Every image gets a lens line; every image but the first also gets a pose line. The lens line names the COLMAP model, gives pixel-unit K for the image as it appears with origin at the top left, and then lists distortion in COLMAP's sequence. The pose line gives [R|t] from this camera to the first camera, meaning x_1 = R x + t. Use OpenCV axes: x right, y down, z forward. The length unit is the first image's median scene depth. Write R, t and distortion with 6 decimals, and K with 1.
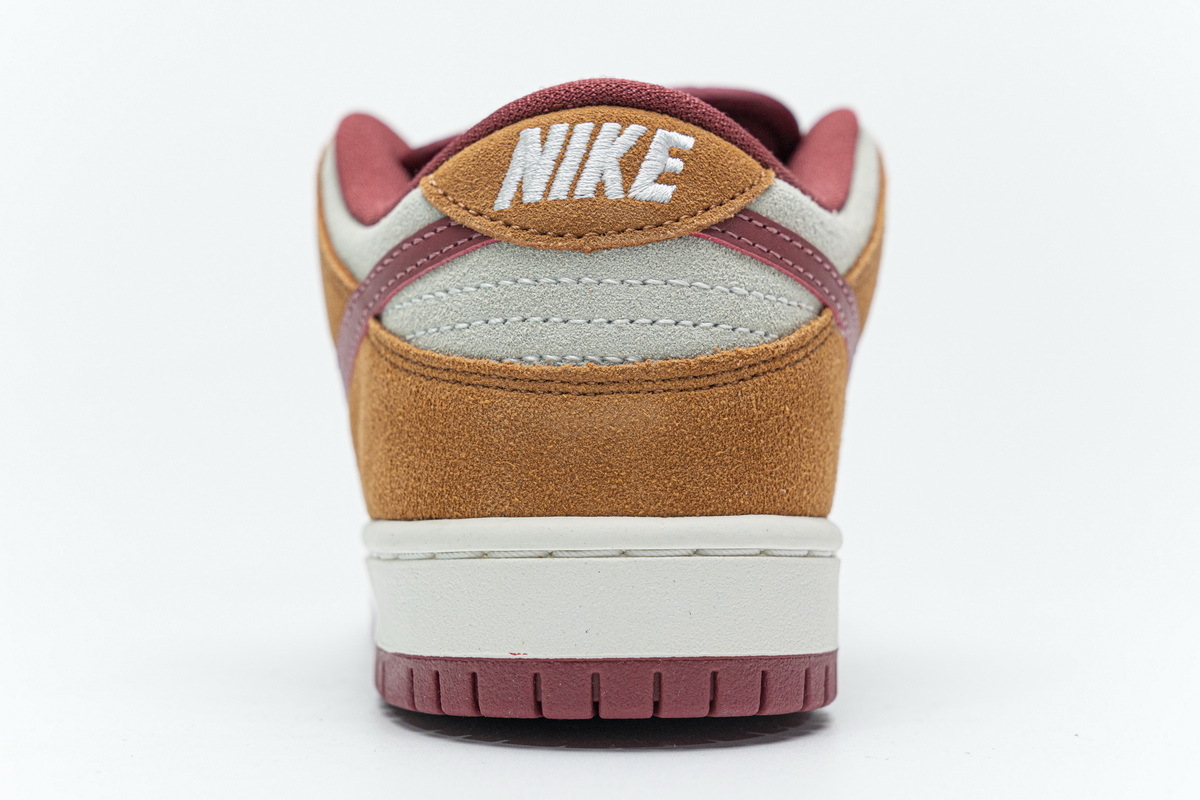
lens RADIAL K [[2349.8, 0, 596.8], [0, 2349.8, 408.8], [0, 0, 1]] dist [0.019915, 0.000000]
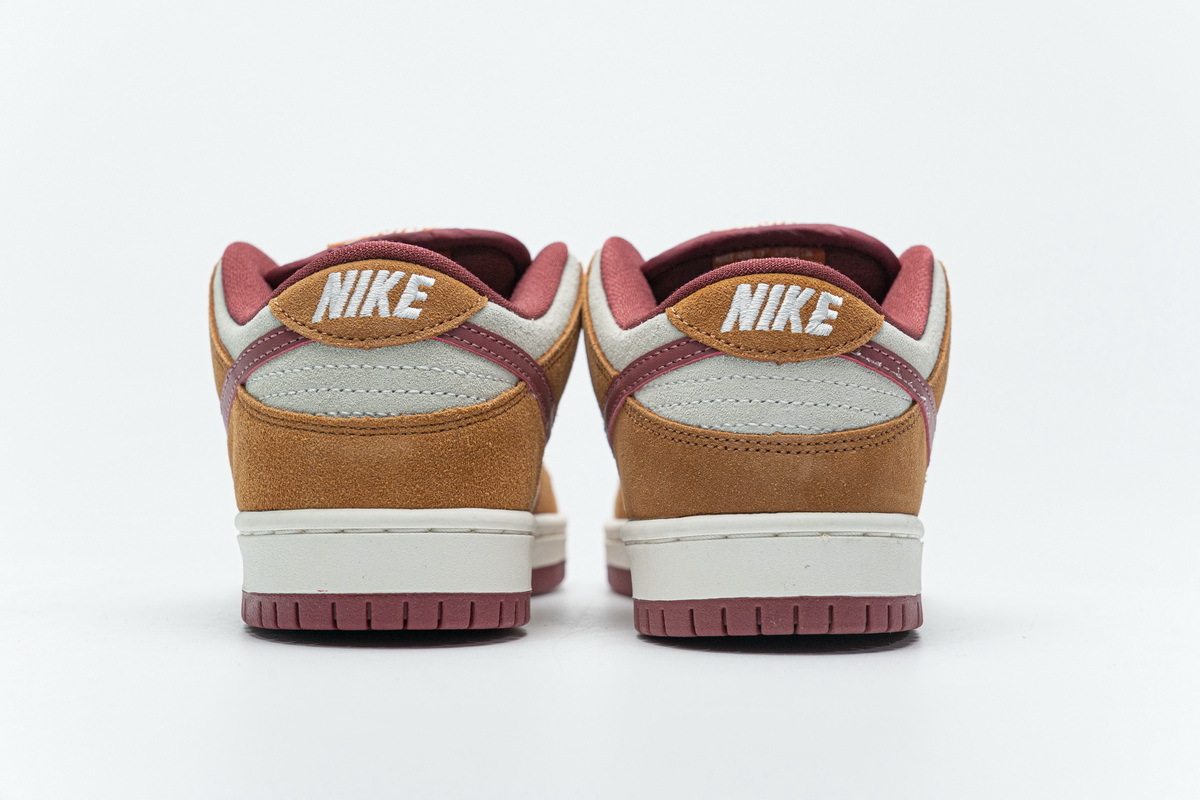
lens RADIAL K [[2349.8, 0, 604.0], [0, 2349.8, 389.7], [0, 0, 1]] dist [0.019915, 0.000000]
pose [[0.999570, 0.004641, 0.028943, 0.113409], [-0.004339, 0.999935, -0.010501, -0.021107], [-0.028989, 0.010371, 0.999526, -0.652188]]
